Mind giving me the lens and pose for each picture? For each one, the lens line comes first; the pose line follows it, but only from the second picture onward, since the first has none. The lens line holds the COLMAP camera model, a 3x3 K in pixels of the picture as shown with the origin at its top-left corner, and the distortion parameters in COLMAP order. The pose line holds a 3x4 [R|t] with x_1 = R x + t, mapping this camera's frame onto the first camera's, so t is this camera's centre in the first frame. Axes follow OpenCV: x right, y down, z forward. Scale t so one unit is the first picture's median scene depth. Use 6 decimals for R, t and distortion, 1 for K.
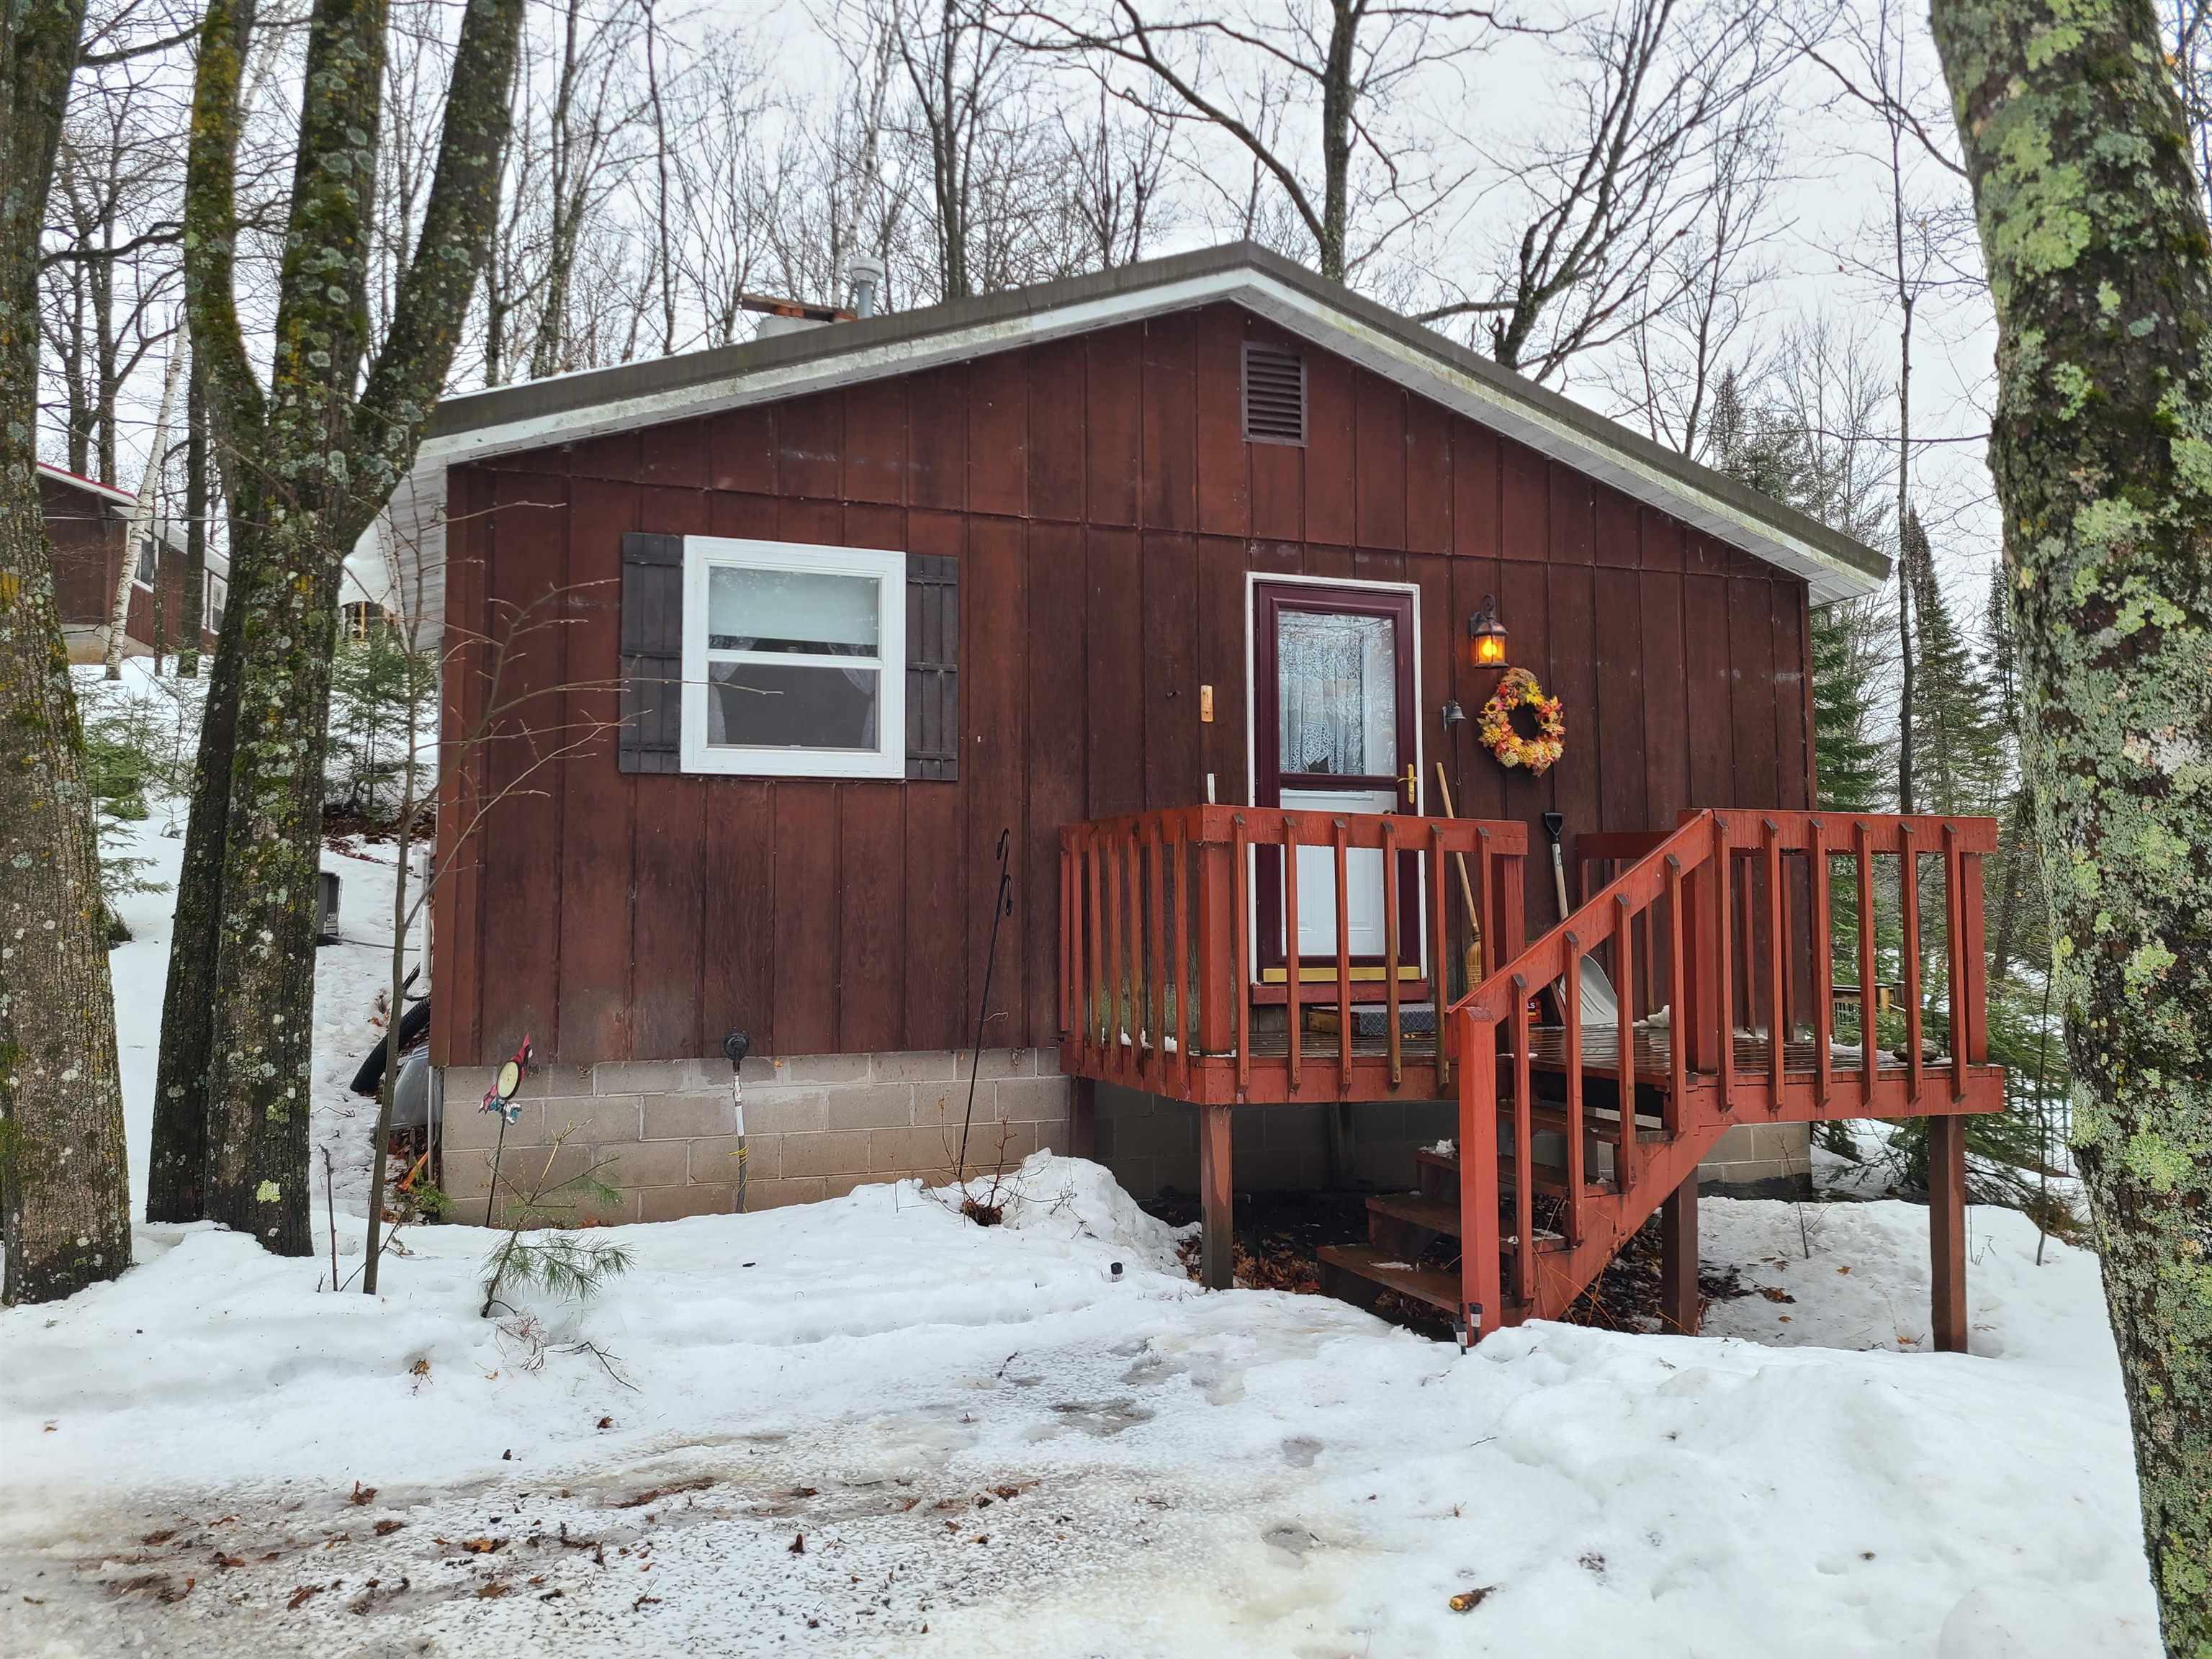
lens RADIAL K [[1663.0, 0, 1102.3], [0, 1663.0, 839.0], [0, 0, 1]] dist [0.063997, -0.046473]
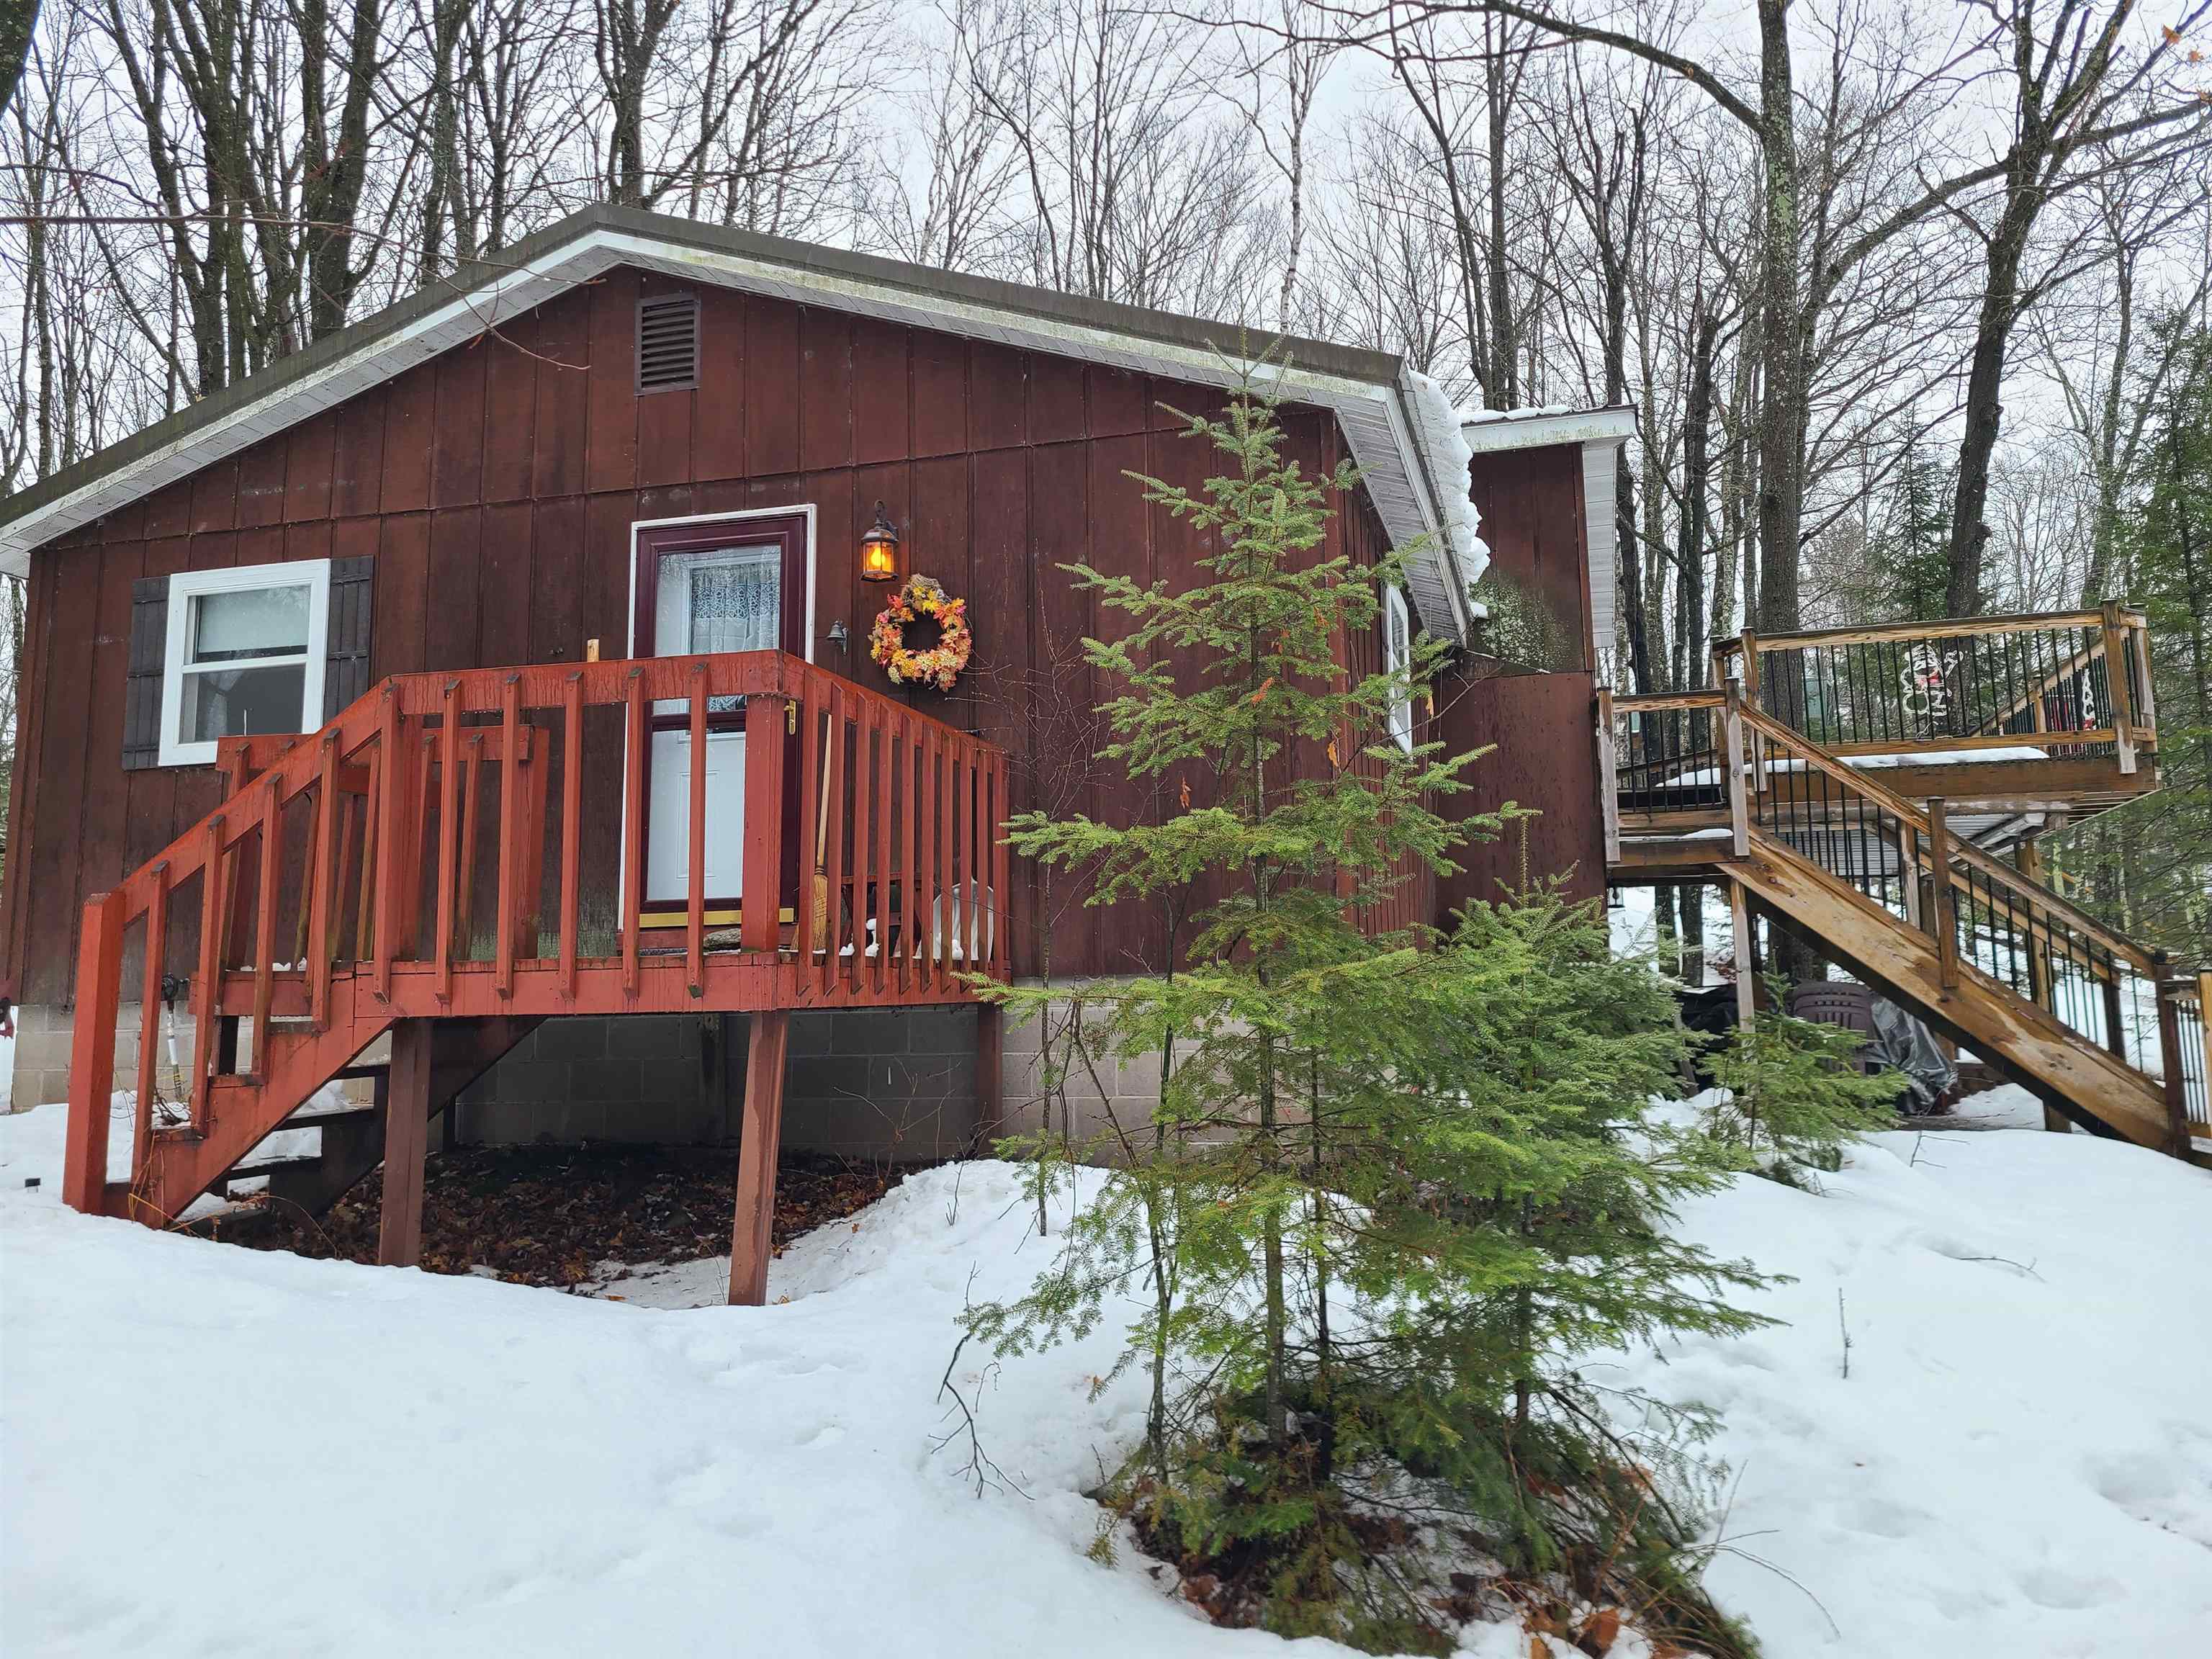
lens RADIAL K [[1663.0, 0, 1104.3], [0, 1663.0, 810.8], [0, 0, 1]] dist [0.063997, -0.046473]
pose [[0.813016, -0.085536, -0.575924, 0.883317], [0.045702, 0.995473, -0.083331, 0.109782], [0.580444, 0.041428, 0.813245, 0.352715]]
